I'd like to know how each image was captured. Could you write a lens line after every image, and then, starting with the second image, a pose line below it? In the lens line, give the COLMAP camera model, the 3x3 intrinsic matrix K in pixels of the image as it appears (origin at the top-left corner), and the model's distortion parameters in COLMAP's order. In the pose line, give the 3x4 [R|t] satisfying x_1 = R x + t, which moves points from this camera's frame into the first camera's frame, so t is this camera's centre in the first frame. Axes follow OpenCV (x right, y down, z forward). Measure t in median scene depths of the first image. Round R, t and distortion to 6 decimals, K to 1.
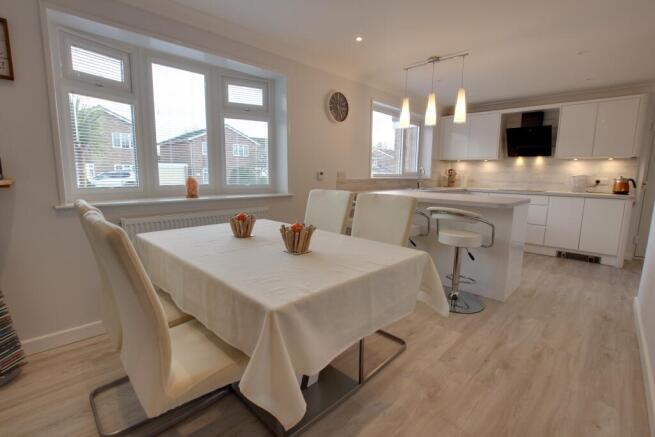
lens RADIAL K [[307.7, 0, 324.3], [0, 307.7, 220.2], [0, 0, 1]] dist [-0.029234, -0.000099]
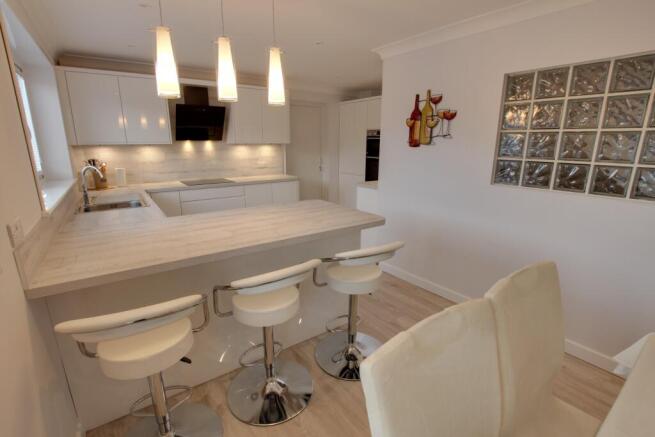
lens RADIAL K [[307.7, 0, 328.0], [0, 307.7, 219.3], [0, 0, 1]] dist [-0.029234, -0.000099]
pose [[0.154170, -0.252515, 0.955232, -0.175459], [0.145583, 0.962044, 0.230819, -0.184469], [-0.977260, 0.103480, 0.185080, 0.662099]]
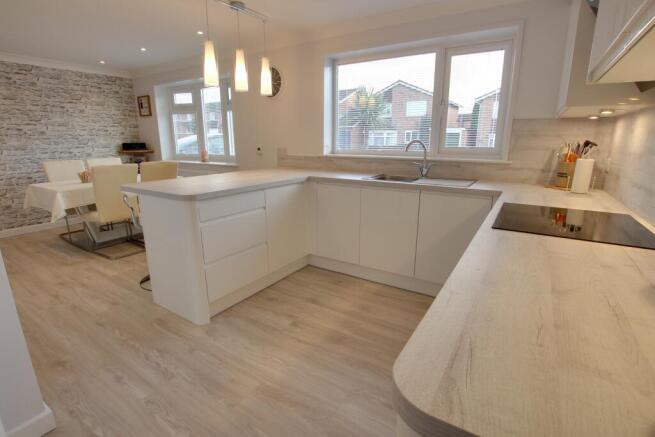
lens RADIAL K [[307.7, 0, 324.2], [0, 307.7, 218.2], [0, 0, 1]] dist [-0.029234, -0.000099]
pose [[0.216366, 0.237252, -0.947047, 1.109987], [-0.138846, 0.967642, 0.210690, -0.168595], [0.966389, 0.085908, 0.242307, 0.932739]]
